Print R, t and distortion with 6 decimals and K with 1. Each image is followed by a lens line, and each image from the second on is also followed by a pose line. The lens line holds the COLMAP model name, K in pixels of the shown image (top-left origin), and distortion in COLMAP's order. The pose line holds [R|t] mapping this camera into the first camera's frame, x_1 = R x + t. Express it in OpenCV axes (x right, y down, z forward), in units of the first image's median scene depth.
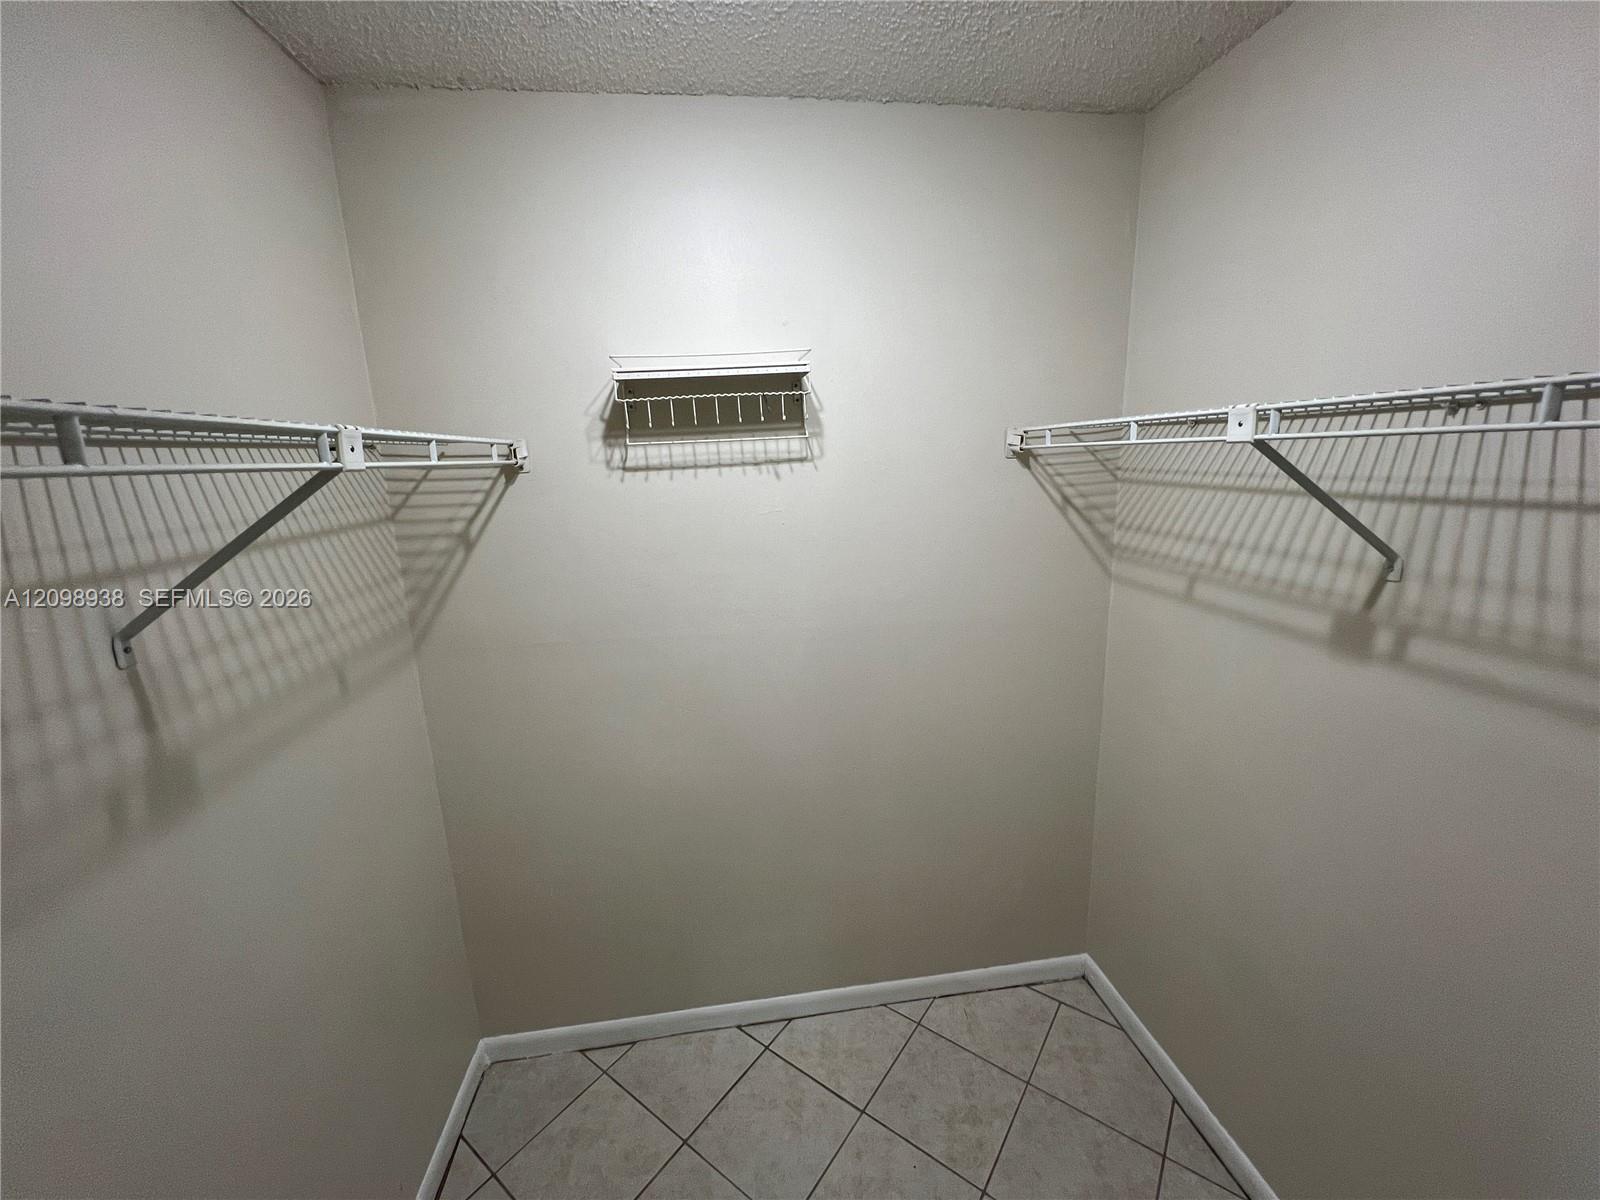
lens RADIAL K [[644.9, 0, 798.2], [0, 644.9, 601.7], [0, 0, 1]] dist [0.003638, -0.000179]
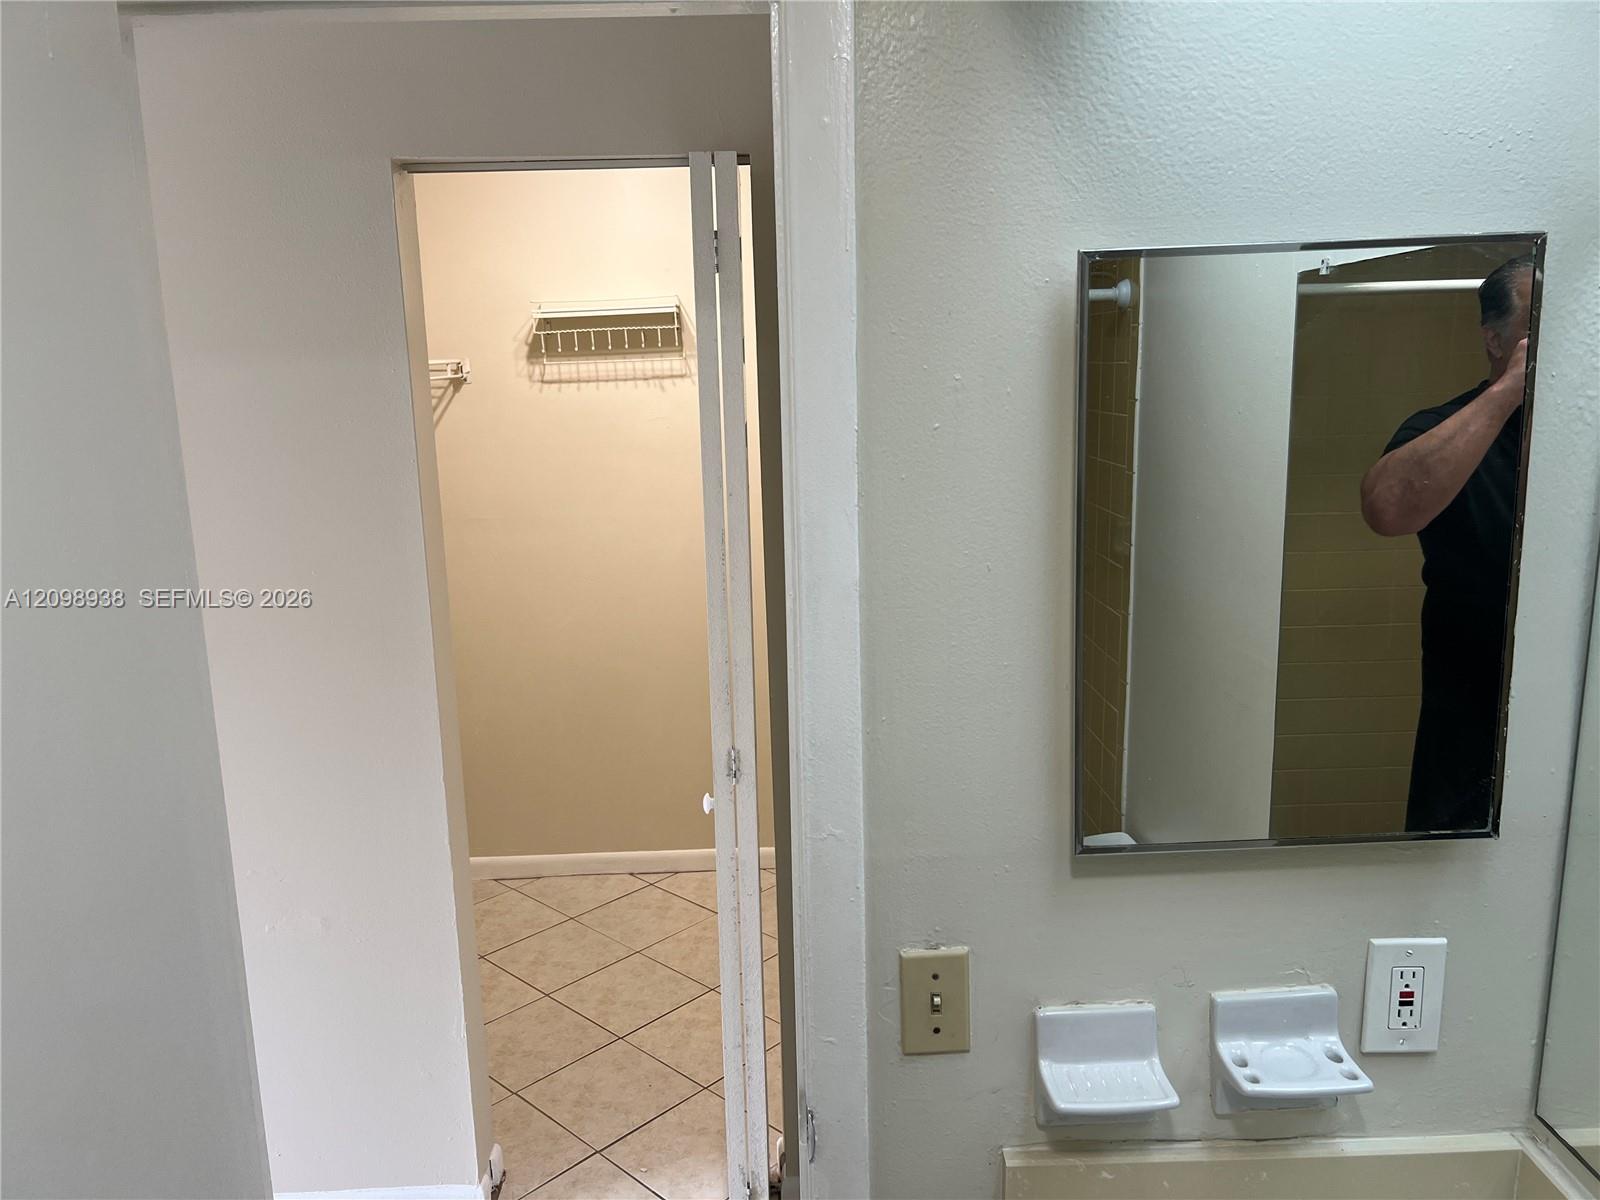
lens RADIAL K [[1214.0, 0, 797.1], [0, 1214.0, 599.6], [0, 0, 1]] dist [0.046520, -0.053159]
pose [[0.994397, 0.030274, -0.101286, 0.496156], [-0.031712, 0.999417, -0.012621, 0.243913], [0.100845, 0.015762, 0.994777, -1.362784]]
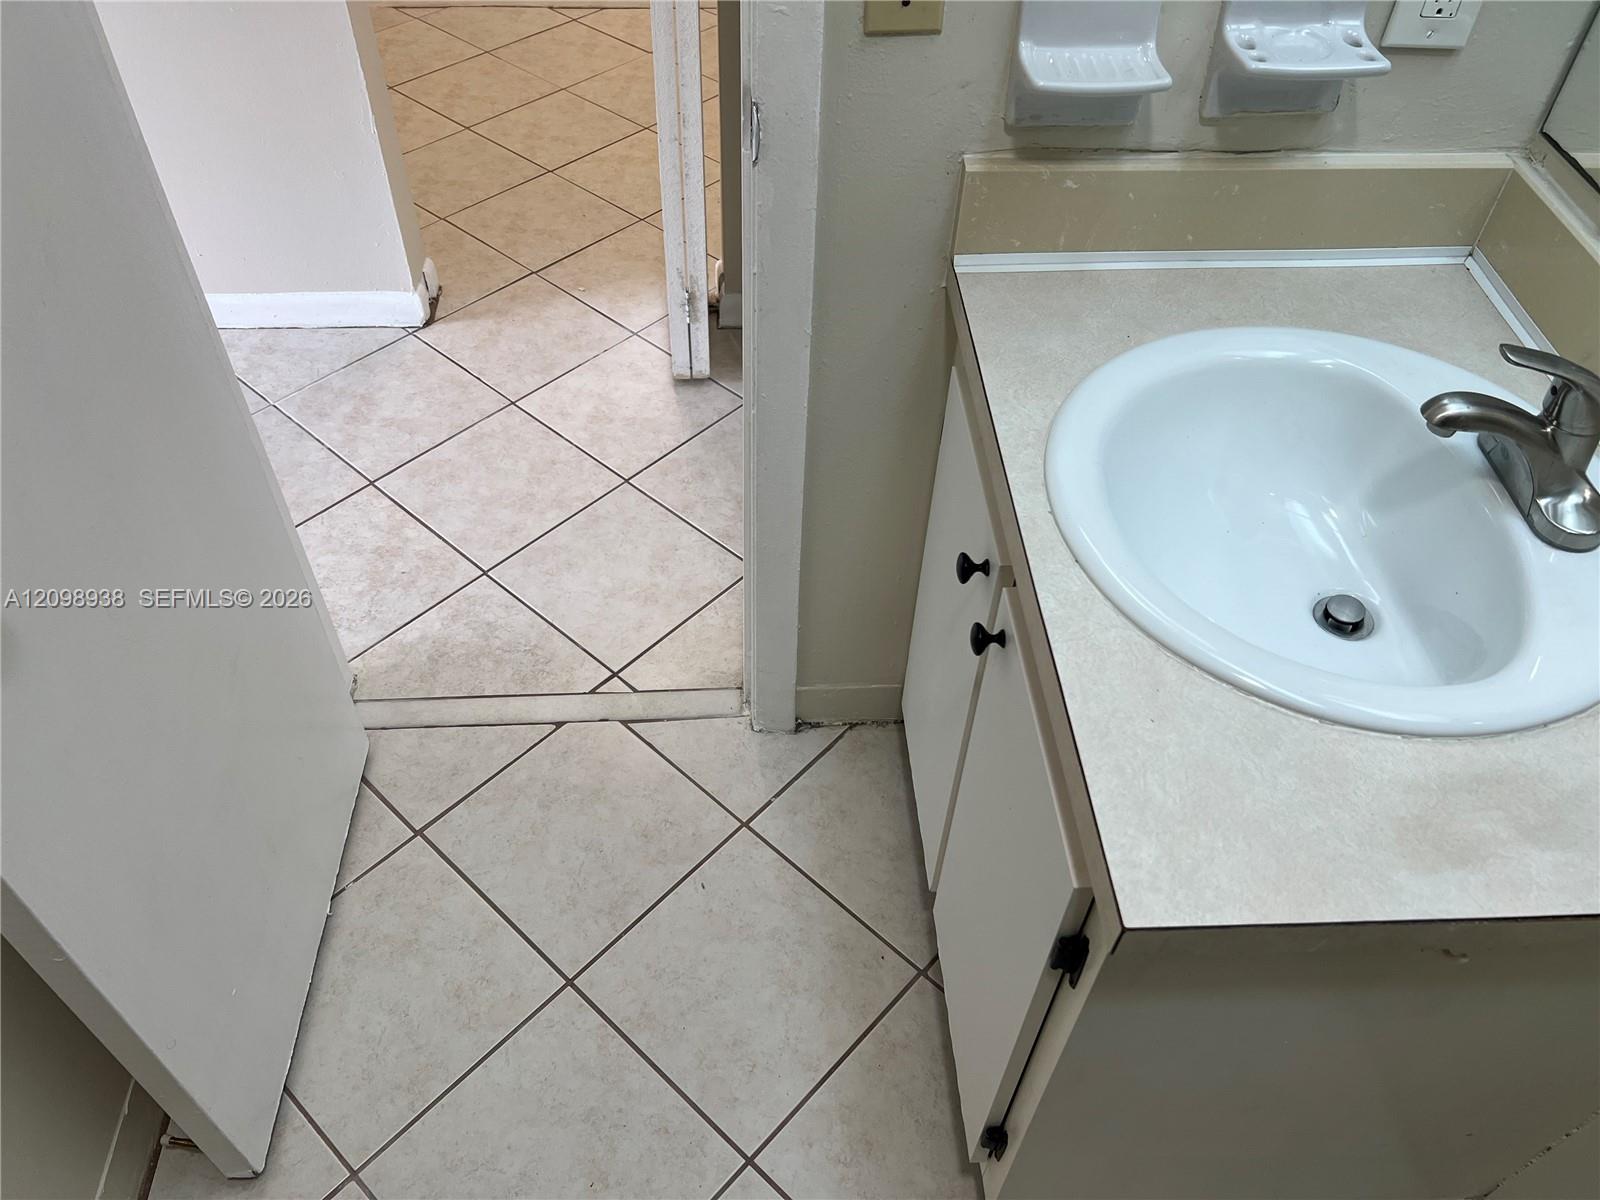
lens RADIAL K [[1214.0, 0, 801.4], [0, 1214.0, 601.5], [0, 0, 1]] dist [0.046520, -0.053159]
pose [[0.995148, 0.098083, -0.007768, 0.494543], [-0.077490, 0.829965, 0.552407, 0.428975], [0.060628, -0.549124, 0.833539, -1.307558]]
